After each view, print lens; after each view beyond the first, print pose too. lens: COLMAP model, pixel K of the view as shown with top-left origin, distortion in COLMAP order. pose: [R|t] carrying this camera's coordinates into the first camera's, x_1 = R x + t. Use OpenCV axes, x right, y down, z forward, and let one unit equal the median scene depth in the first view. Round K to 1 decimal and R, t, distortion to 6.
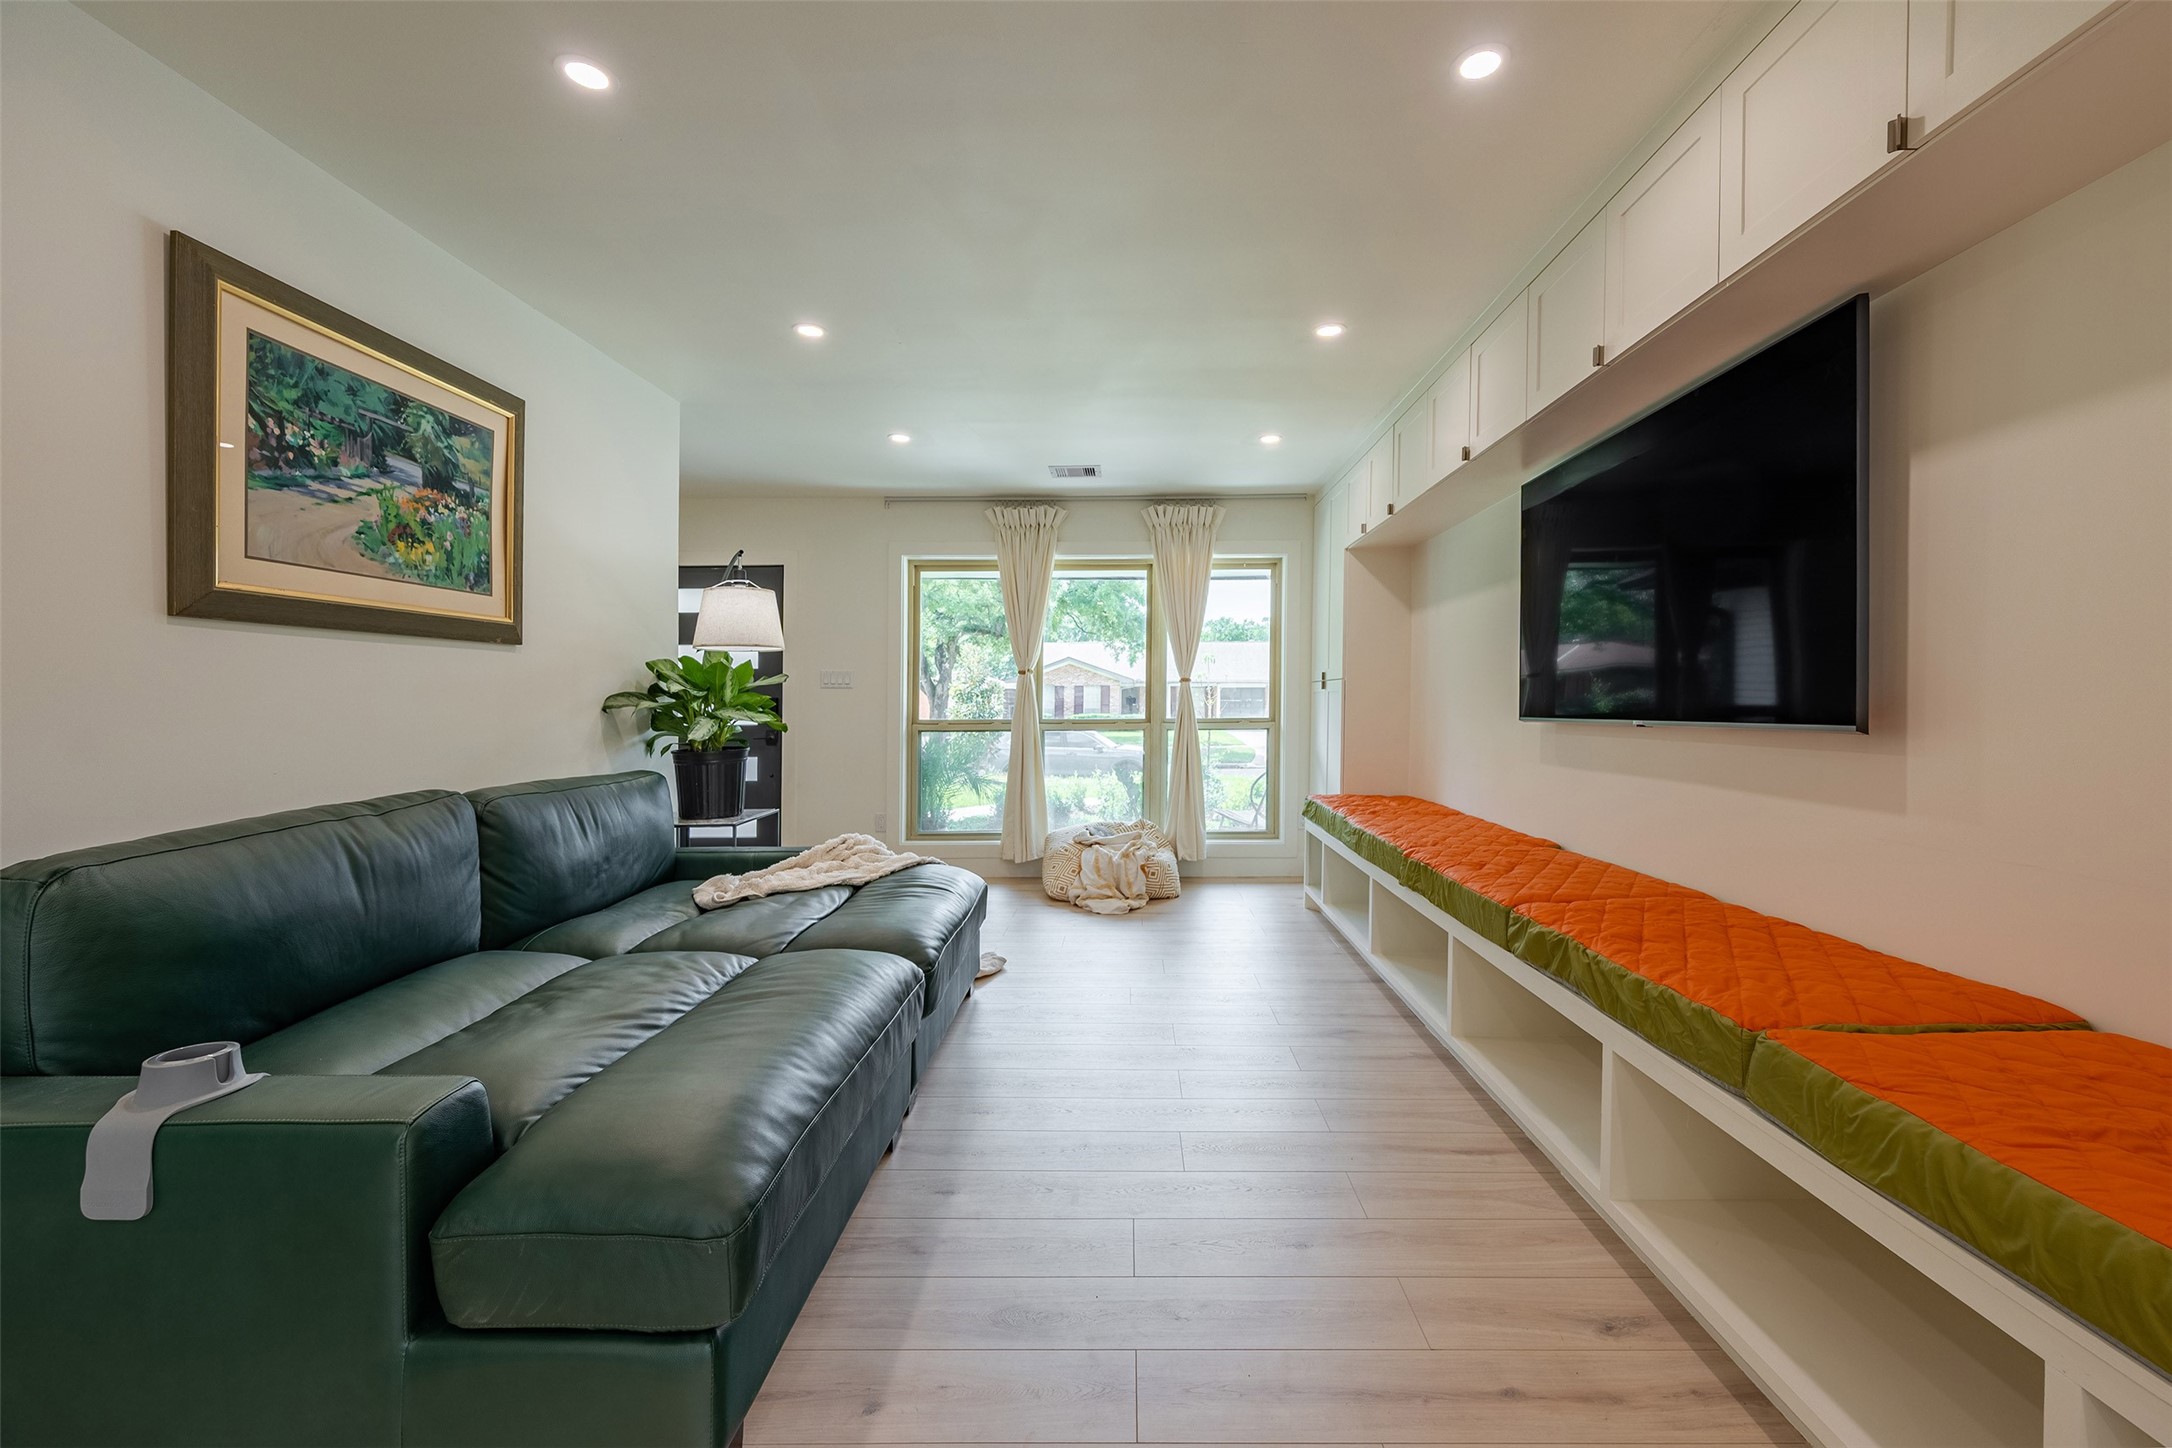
lens RADIAL K [[878.0, 0, 1110.0], [0, 878.0, 701.3], [0, 0, 1]] dist [-0.004467, 0.000419]
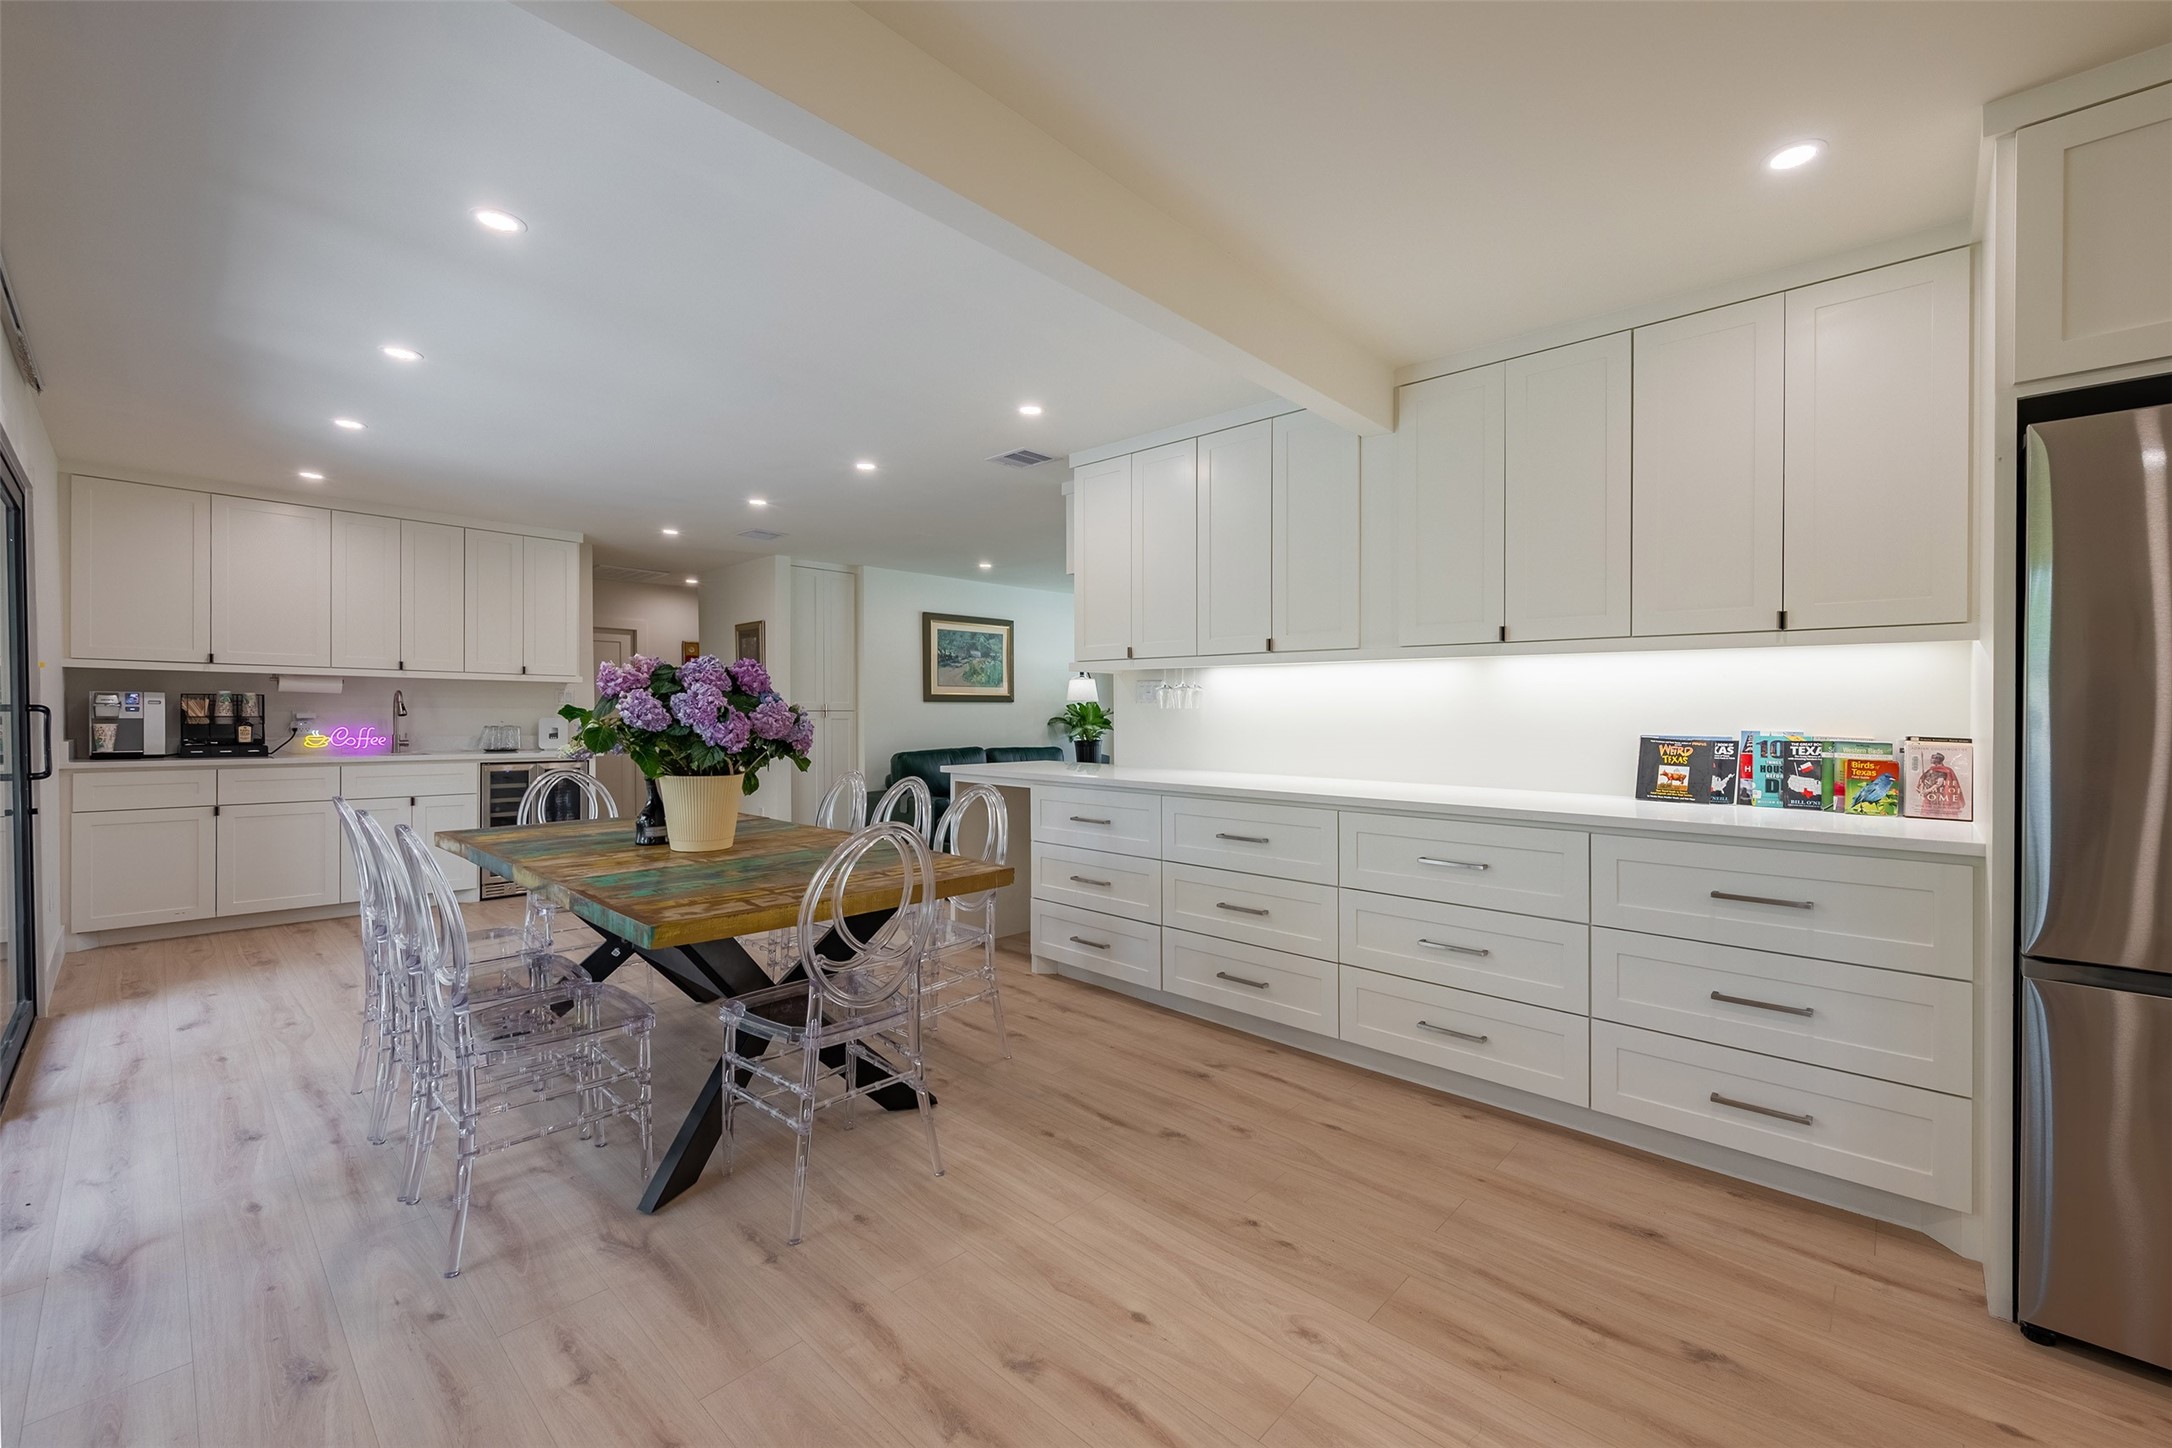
lens RADIAL K [[896.5, 0, 1099.4], [0, 896.5, 712.5], [0, 0, 1]] dist [-0.002733, 0.000016]
pose [[0.724365, 0.002691, -0.689411, 1.977455], [-0.002449, 0.999996, 0.001331, -0.041232], [0.689412, 0.000724, 0.724369, -1.216481]]
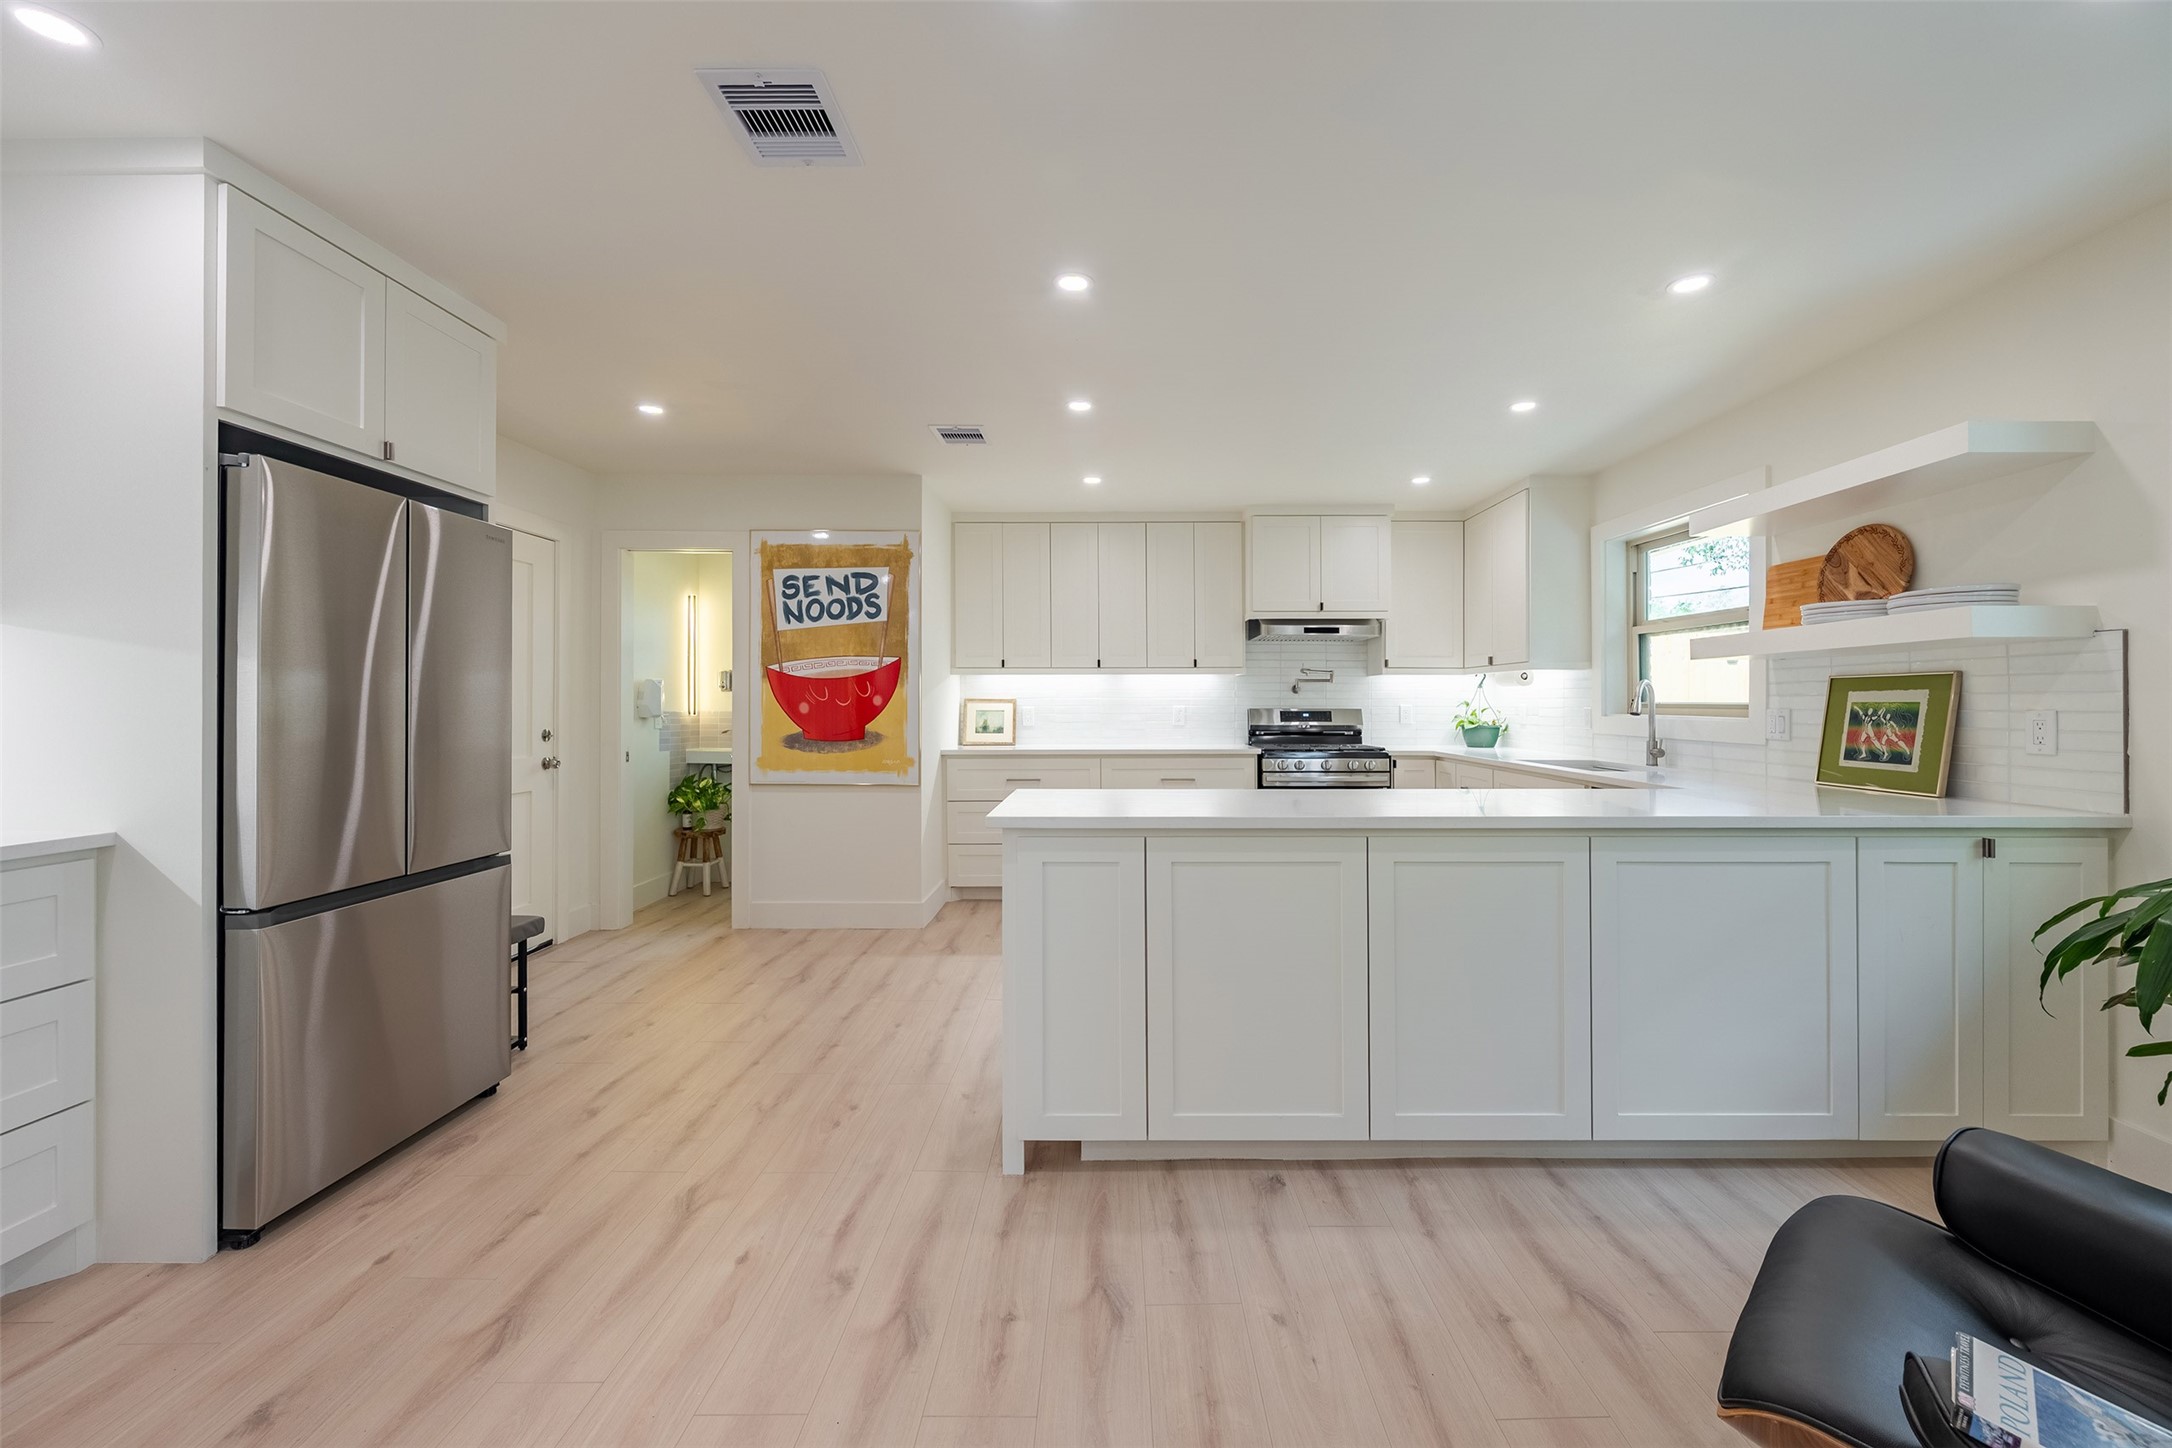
lens RADIAL K [[861.4, 0, 1137.1], [0, 861.4, 696.0], [0, 0, 1]] dist [-0.002562, -0.000364]
pose [[-0.026615, 0.007611, 0.999617, 1.150075], [-0.003921, 0.999963, -0.007718, -0.043650], [-0.999638, -0.004125, -0.026584, -0.960088]]
